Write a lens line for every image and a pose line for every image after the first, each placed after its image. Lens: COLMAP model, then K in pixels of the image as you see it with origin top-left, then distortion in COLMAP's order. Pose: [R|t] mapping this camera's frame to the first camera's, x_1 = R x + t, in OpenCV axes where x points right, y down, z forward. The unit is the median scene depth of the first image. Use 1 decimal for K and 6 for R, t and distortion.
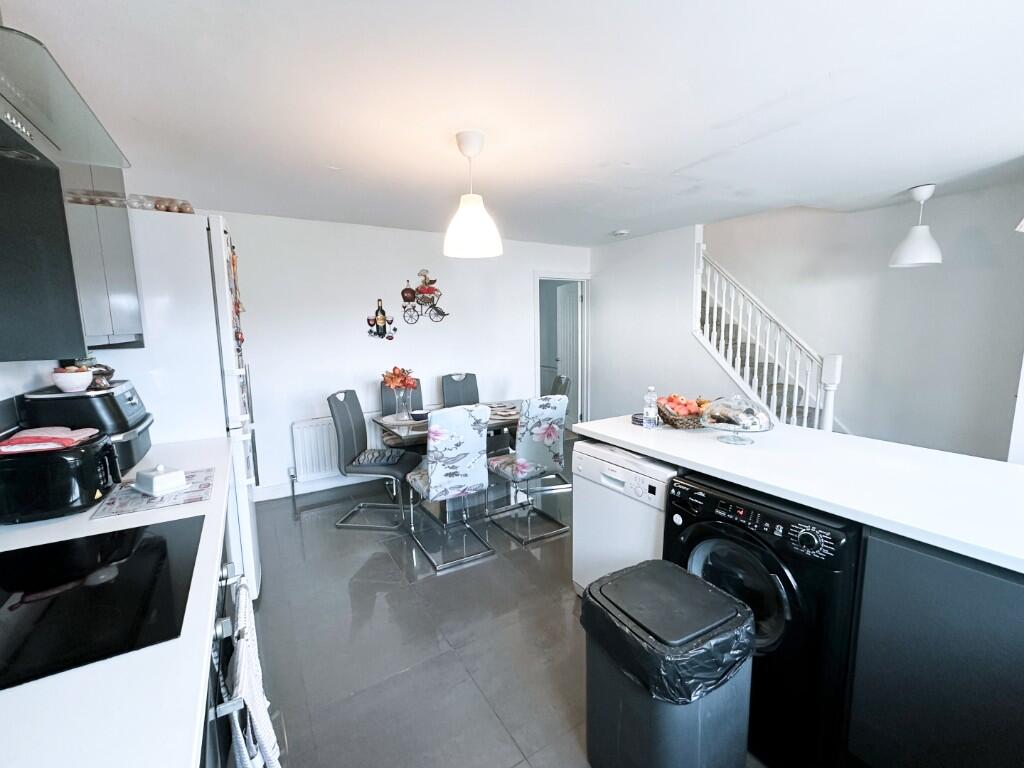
lens RADIAL K [[442.9, 0, 512.0], [0, 442.9, 384.0], [0, 0, 1]] dist [-0.001526, 0.000336]
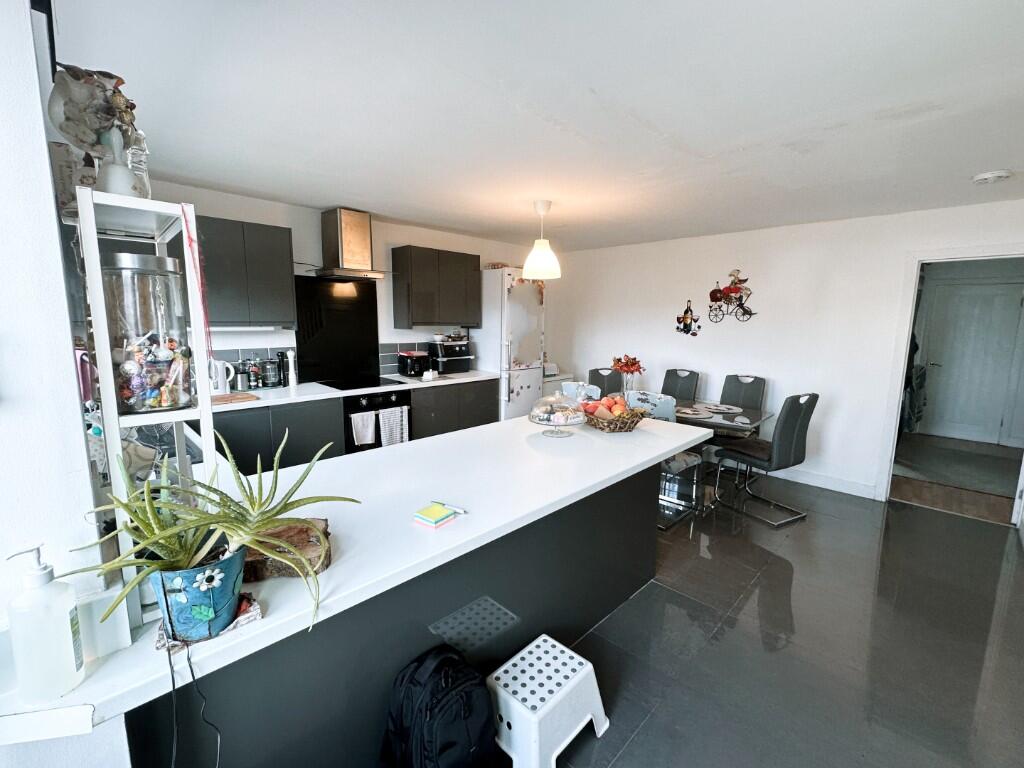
lens RADIAL K [[442.9, 0, 512.0], [0, 442.9, 384.0], [0, 0, 1]] dist [-0.001526, 0.000336]
pose [[0.246682, 0.159535, -0.955875, 0.703720], [-0.147999, 0.980988, 0.125532, -0.052922], [0.957729, 0.110502, 0.265603, 0.270714]]
